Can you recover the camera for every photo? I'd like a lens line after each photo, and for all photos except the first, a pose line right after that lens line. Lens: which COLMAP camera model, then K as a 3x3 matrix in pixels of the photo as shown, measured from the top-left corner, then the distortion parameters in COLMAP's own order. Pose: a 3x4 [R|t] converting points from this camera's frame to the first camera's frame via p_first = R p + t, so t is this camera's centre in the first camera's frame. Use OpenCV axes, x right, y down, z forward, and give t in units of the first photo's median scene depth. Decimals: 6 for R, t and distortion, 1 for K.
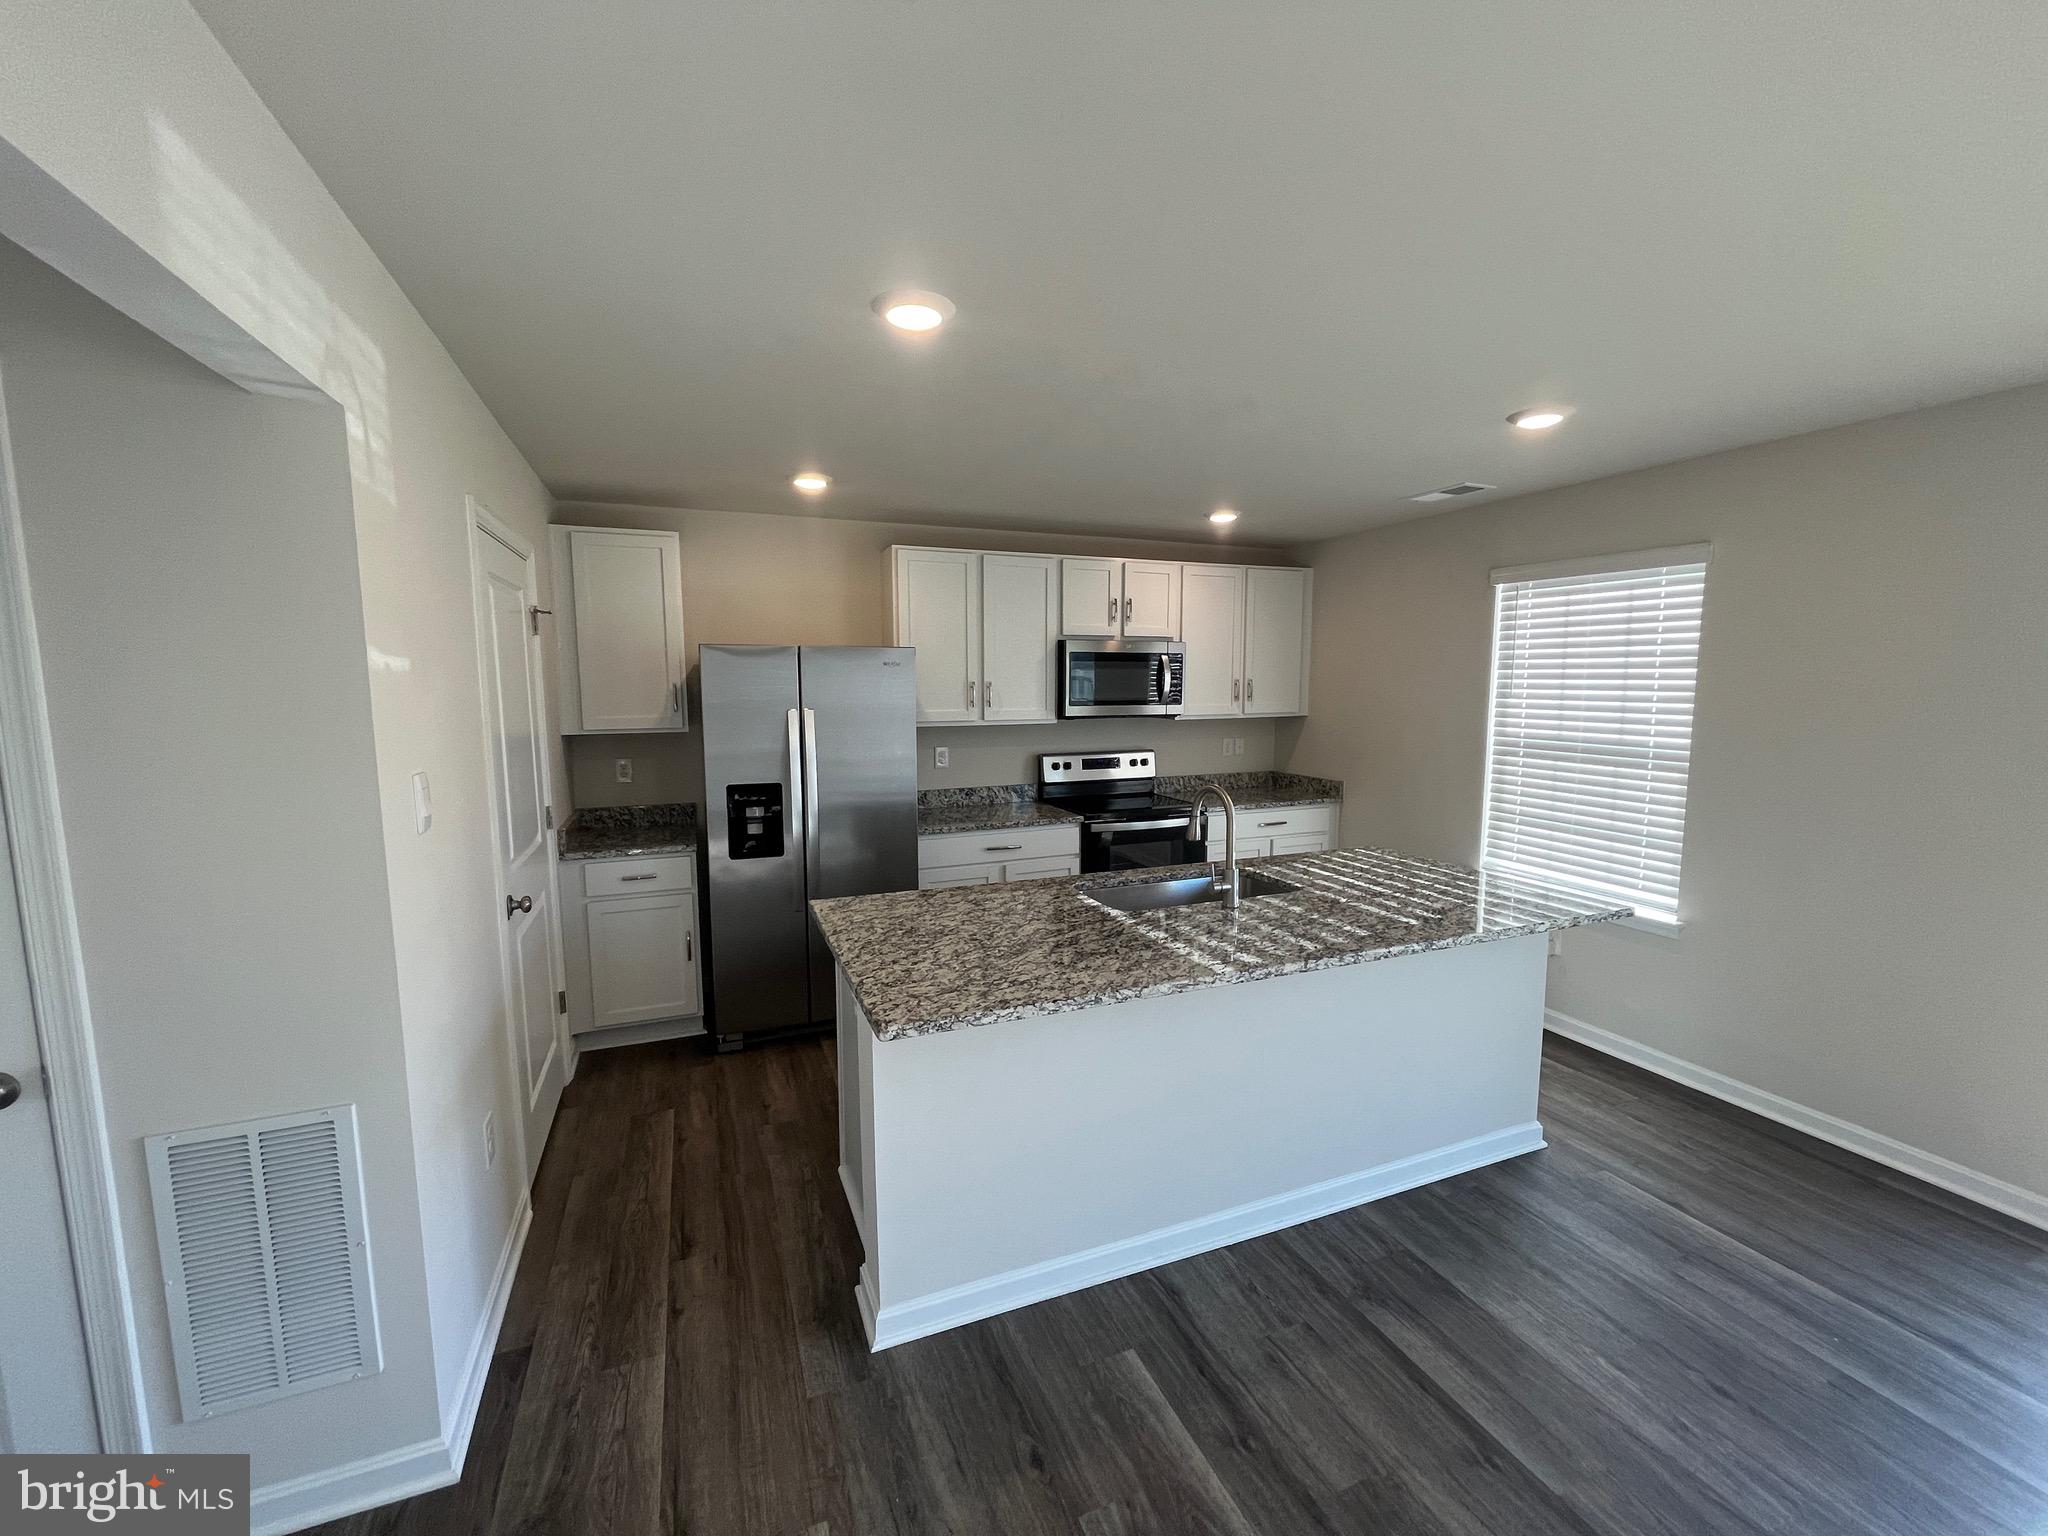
lens RADIAL K [[827.0, 0, 1015.3], [0, 827.0, 773.4], [0, 0, 1]] dist [-0.001611, -0.000737]
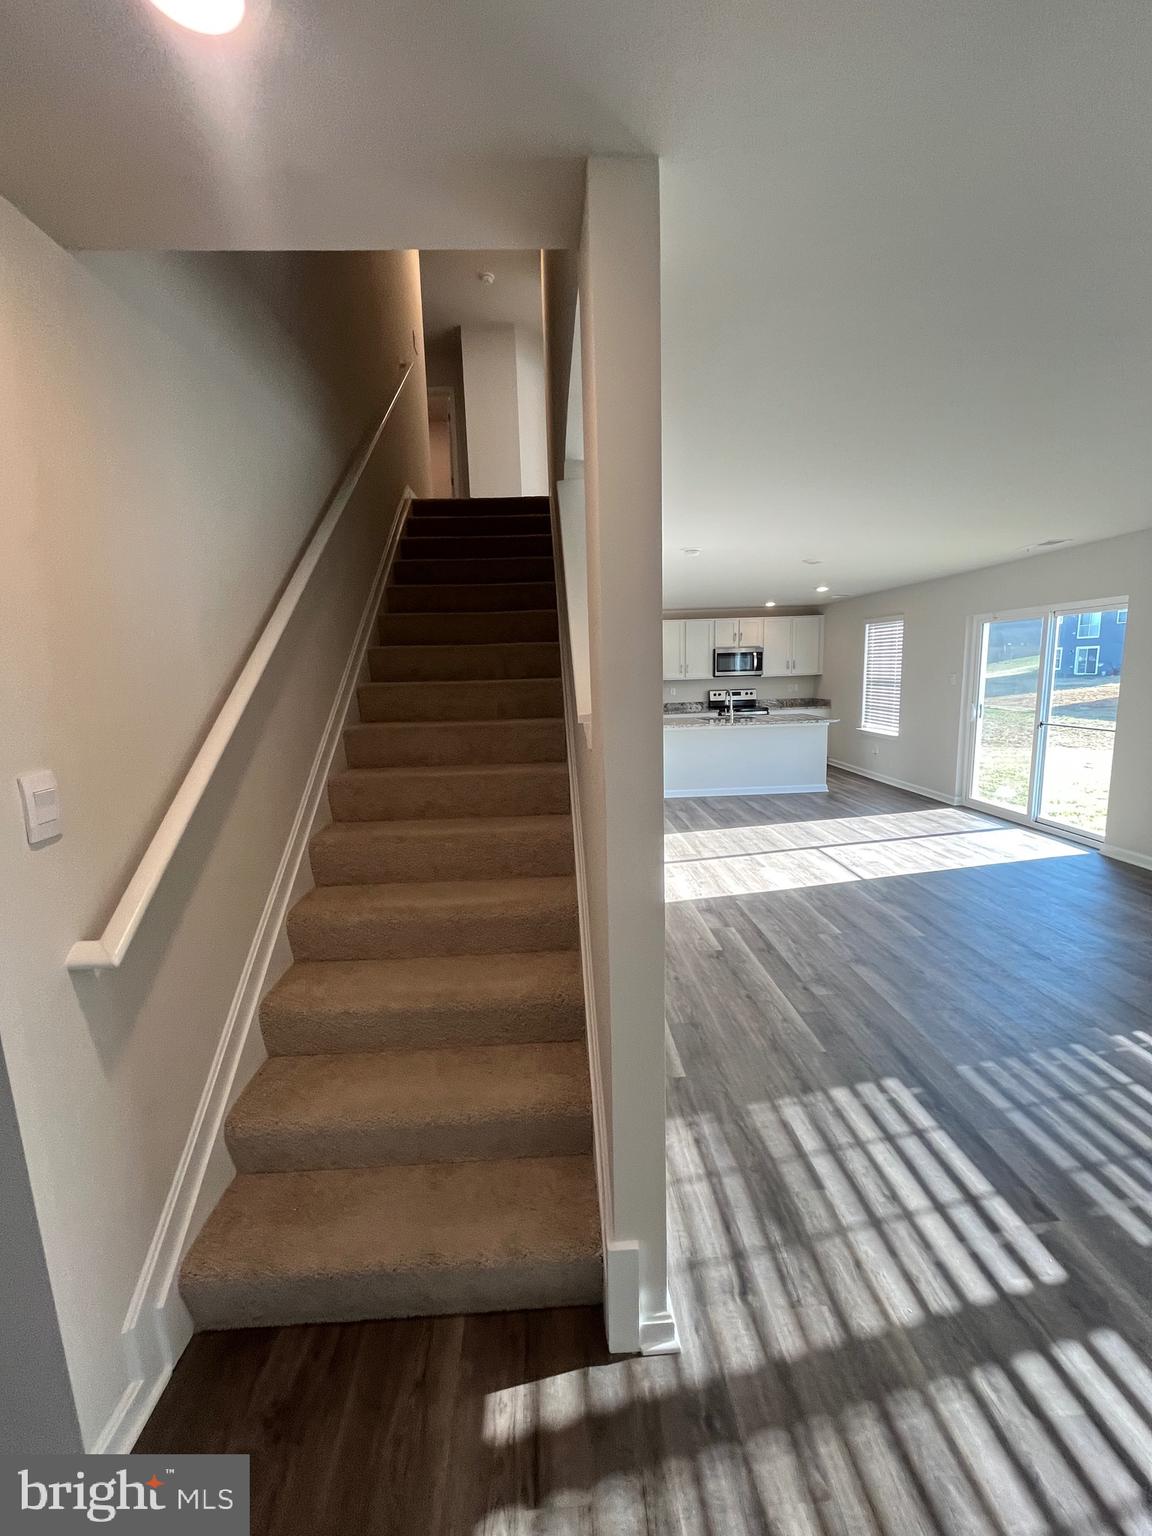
lens RADIAL K [[620.3, 0, 567.4], [0, 620.3, 768.3], [0, 0, 1]] dist [-0.001611, -0.000737]
pose [[0.944179, 0.025985, -0.328406, 0.321864], [-0.009396, 0.998603, 0.052000, 0.158093], [0.329298, -0.046012, 0.943104, -1.328933]]
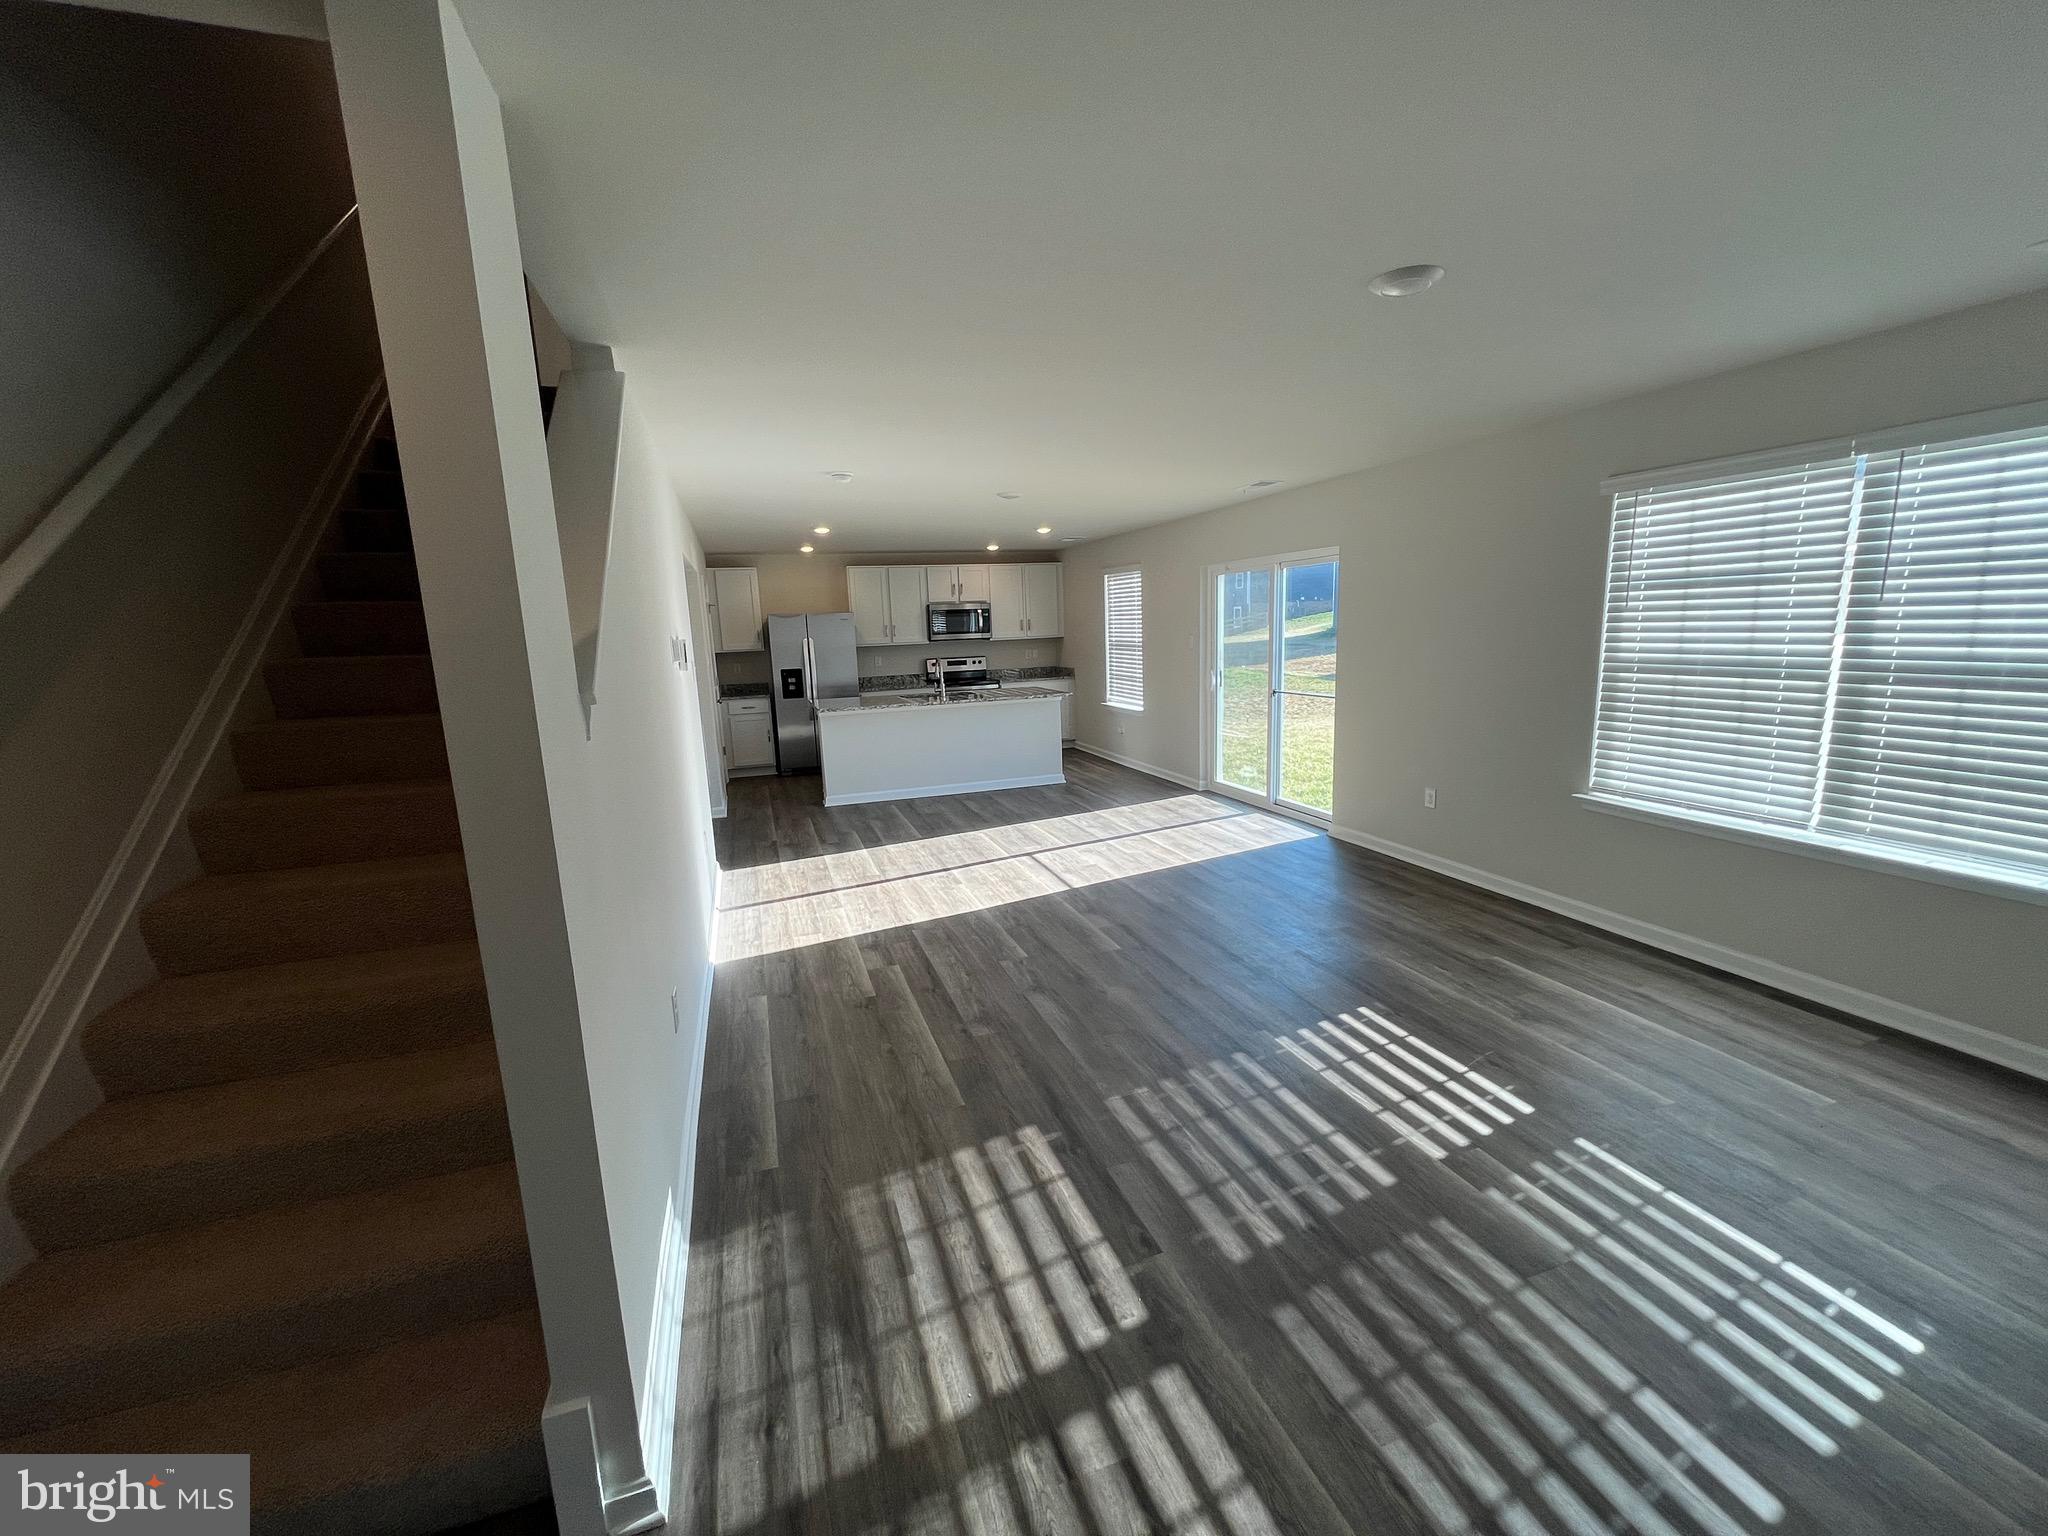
lens RADIAL K [[827.0, 0, 1015.9], [0, 827.0, 774.6], [0, 0, 1]] dist [-0.001611, -0.000737]
pose [[0.997728, -0.022106, -0.063636, 0.461118], [0.026462, 0.997304, 0.068449, 0.157953], [0.061951, -0.069977, 0.995623, -1.318969]]
